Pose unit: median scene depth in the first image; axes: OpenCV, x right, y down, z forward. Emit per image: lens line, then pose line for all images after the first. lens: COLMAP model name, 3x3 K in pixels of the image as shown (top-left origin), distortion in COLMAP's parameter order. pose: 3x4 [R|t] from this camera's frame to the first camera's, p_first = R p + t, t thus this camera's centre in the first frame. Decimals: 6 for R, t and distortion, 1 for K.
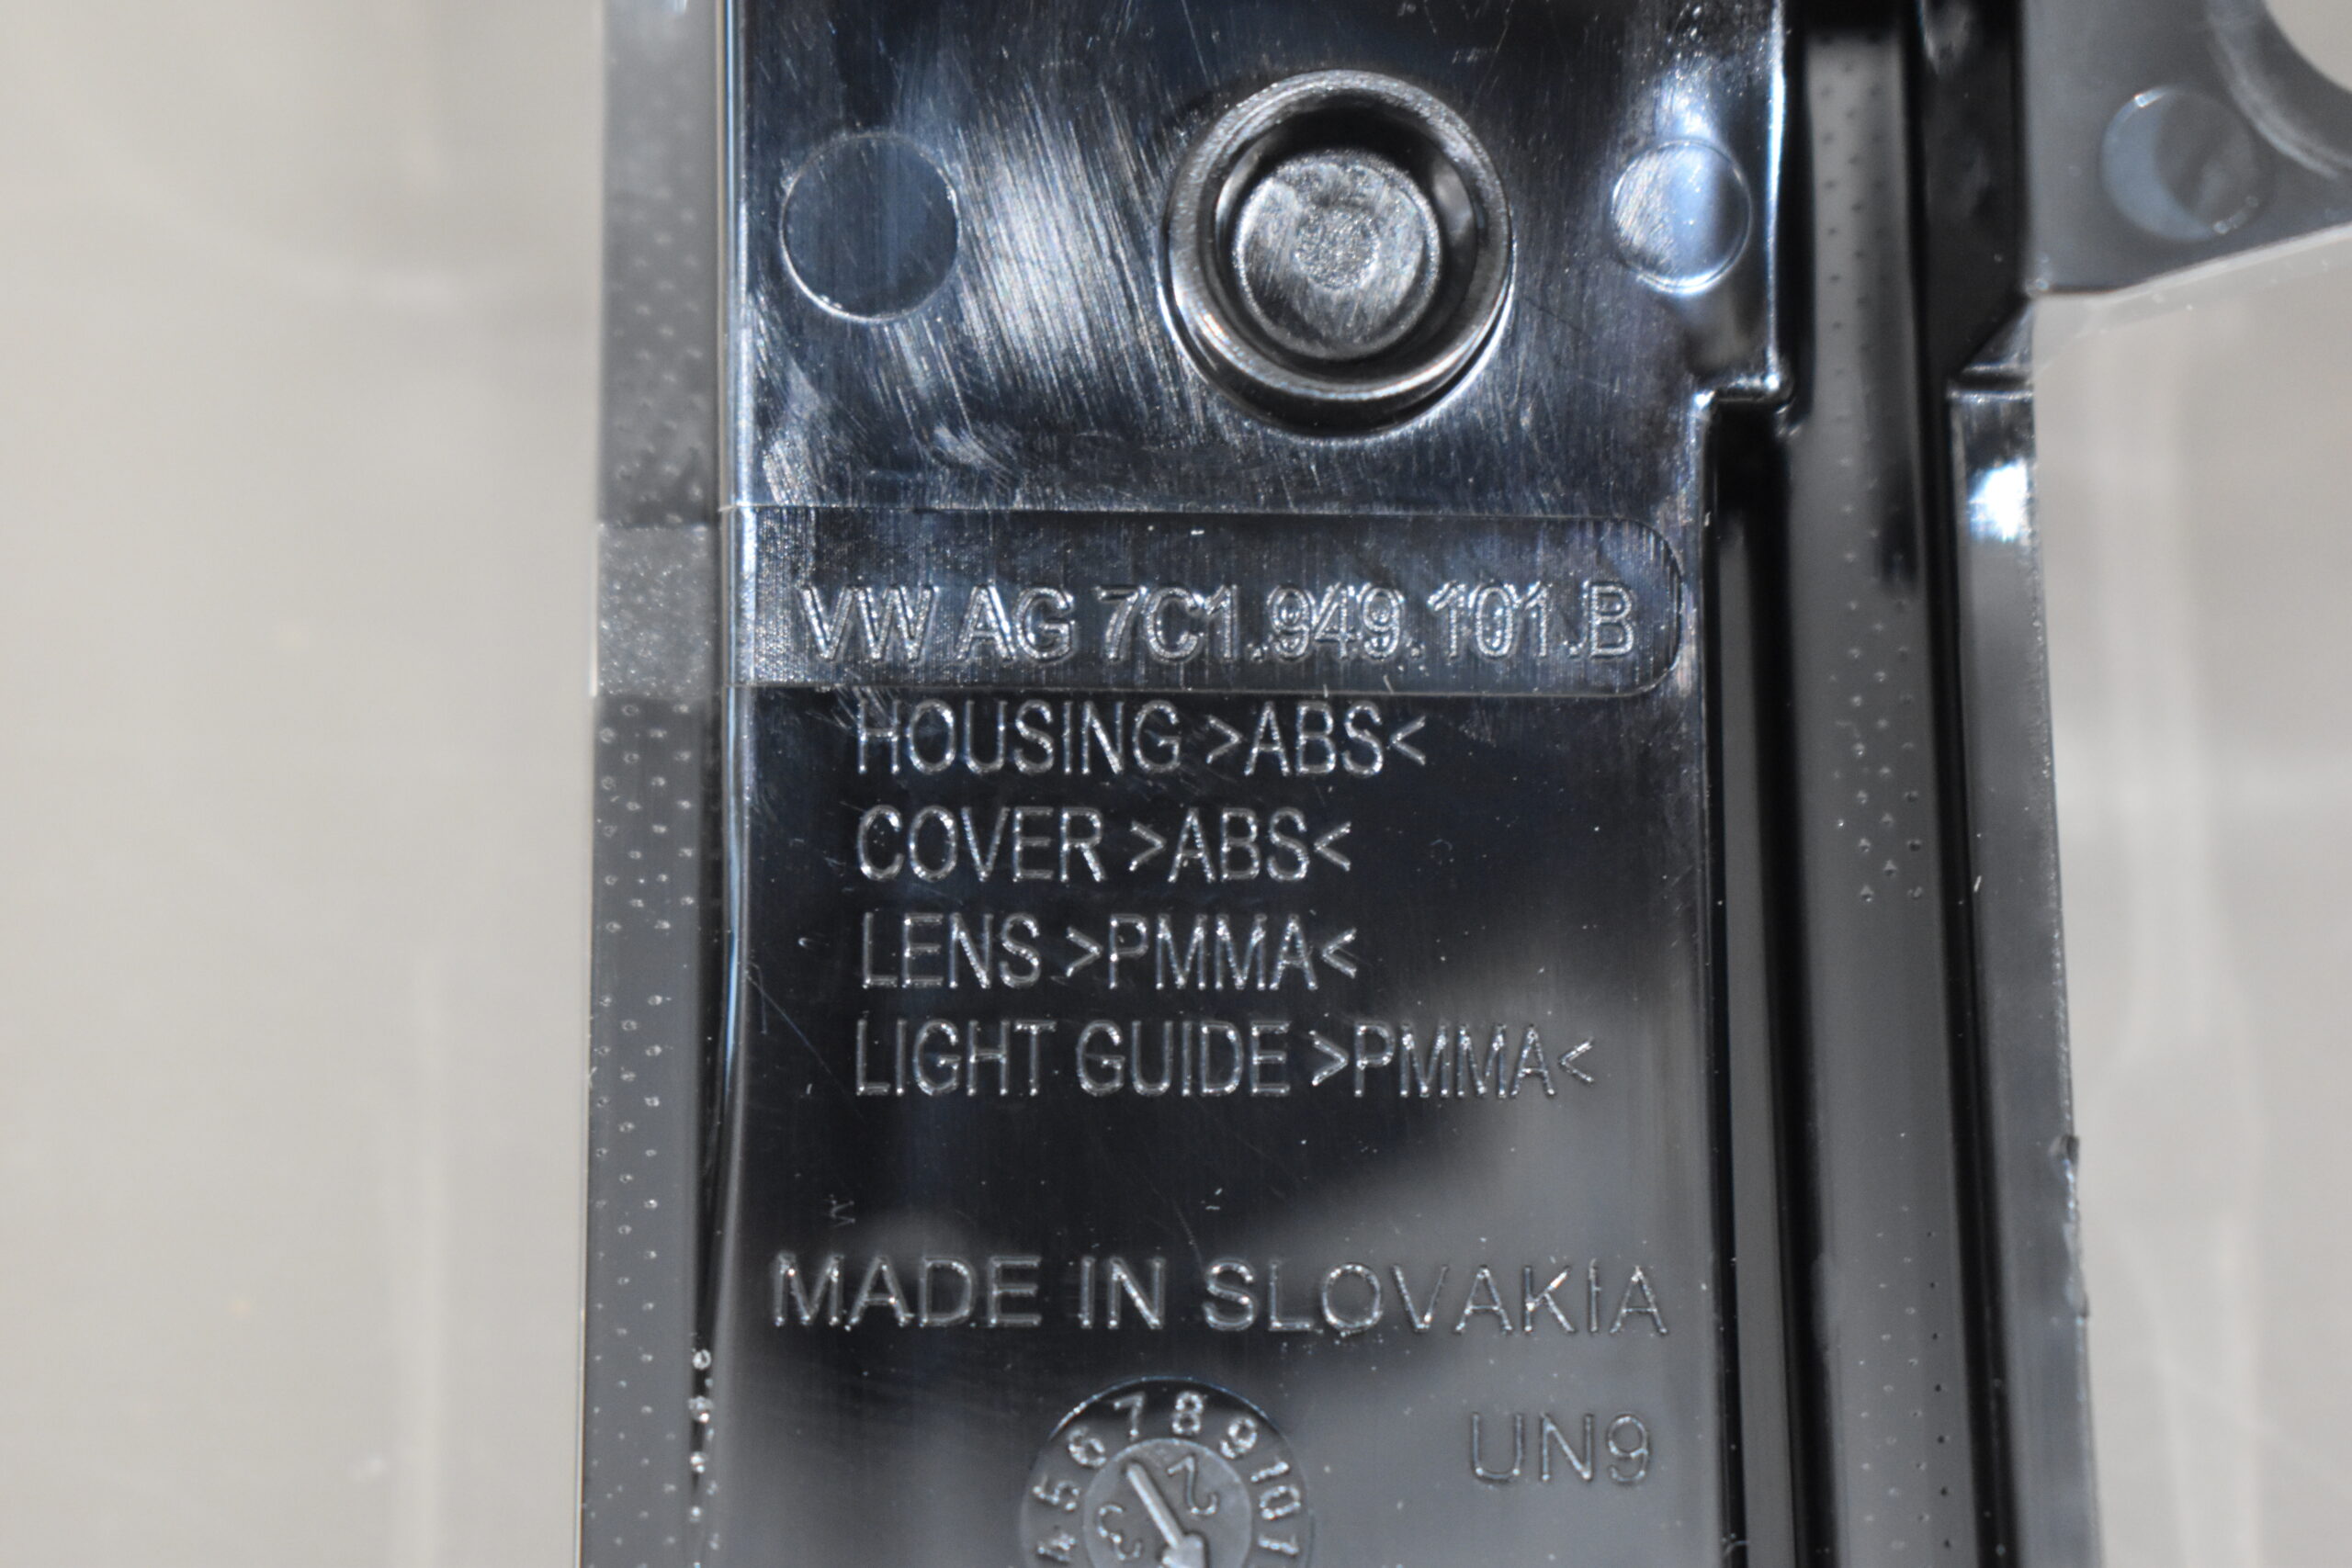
lens RADIAL K [[5557.6, 0, 1176.0], [0, 5557.6, 784.0], [0, 0, 1]] dist [-0.007907, -0.028031]
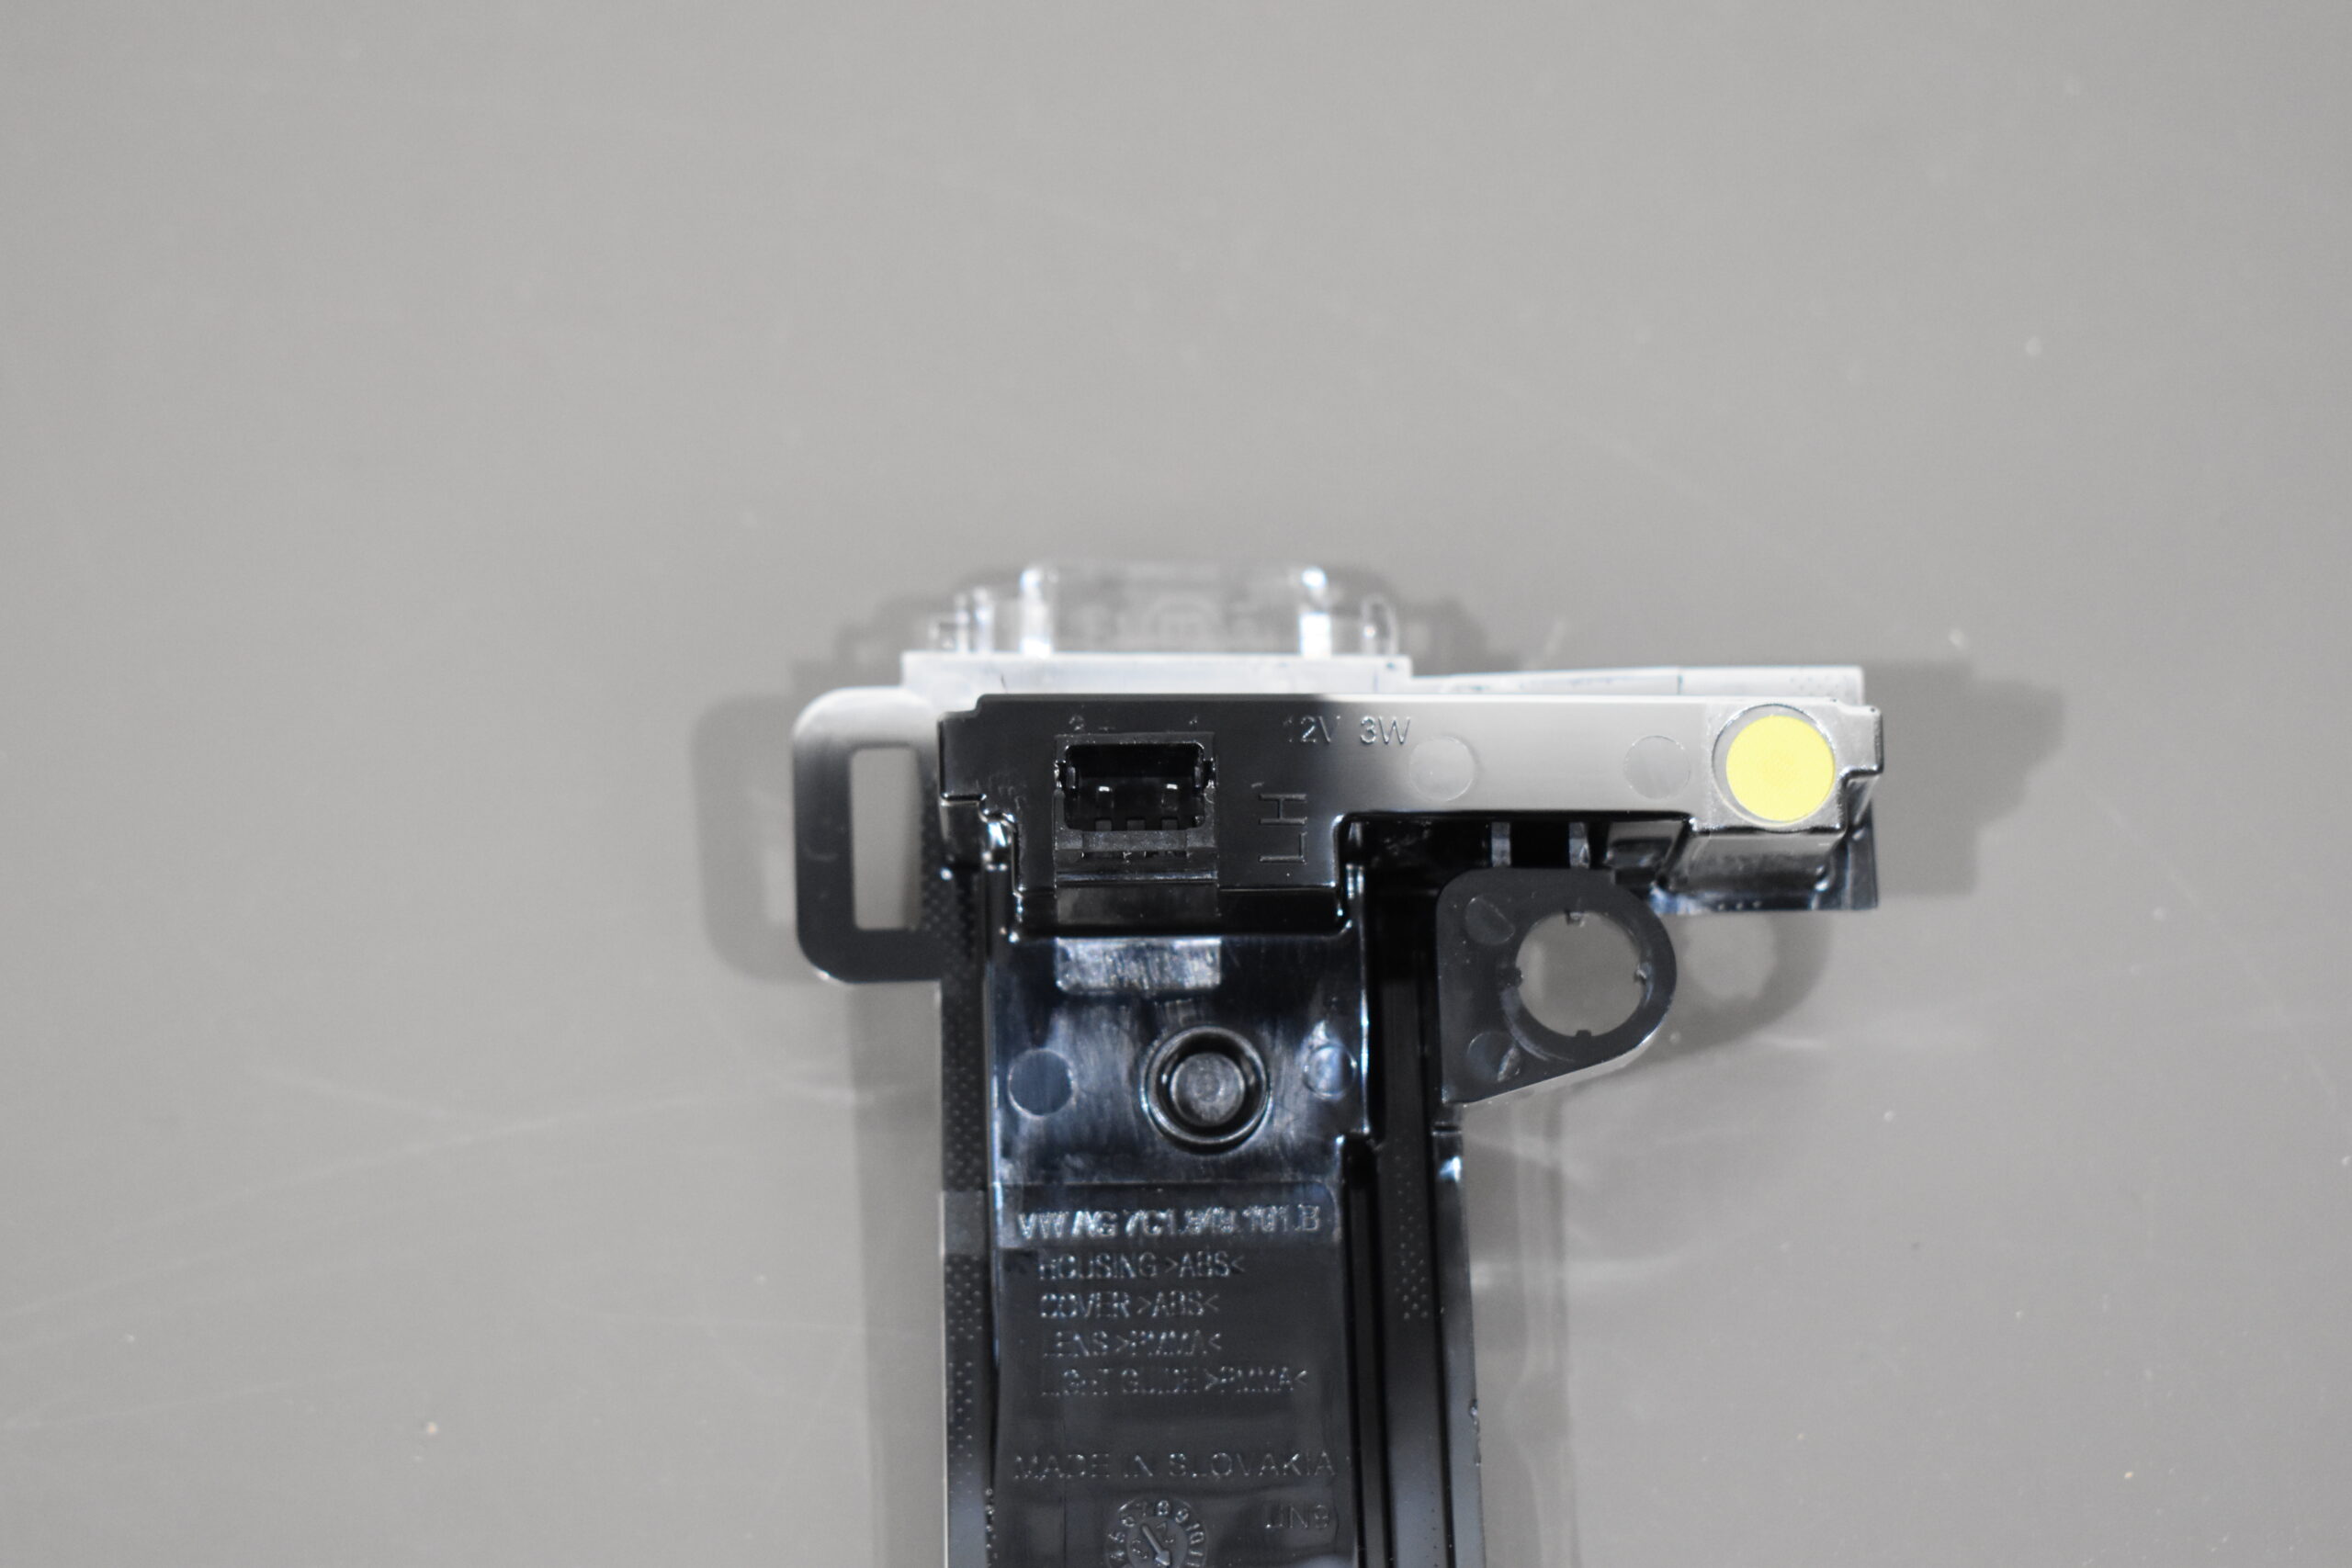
lens RADIAL K [[4043.9, 0, 1176.0], [0, 4043.9, 784.0], [0, 0, 1]] dist [-0.005907, -0.021800]
pose [[0.999716, -0.023817, -0.000212, 0.017083], [0.023616, 0.992348, -0.121192, -0.001681], [0.003097, 0.121153, 0.992629, -1.034971]]
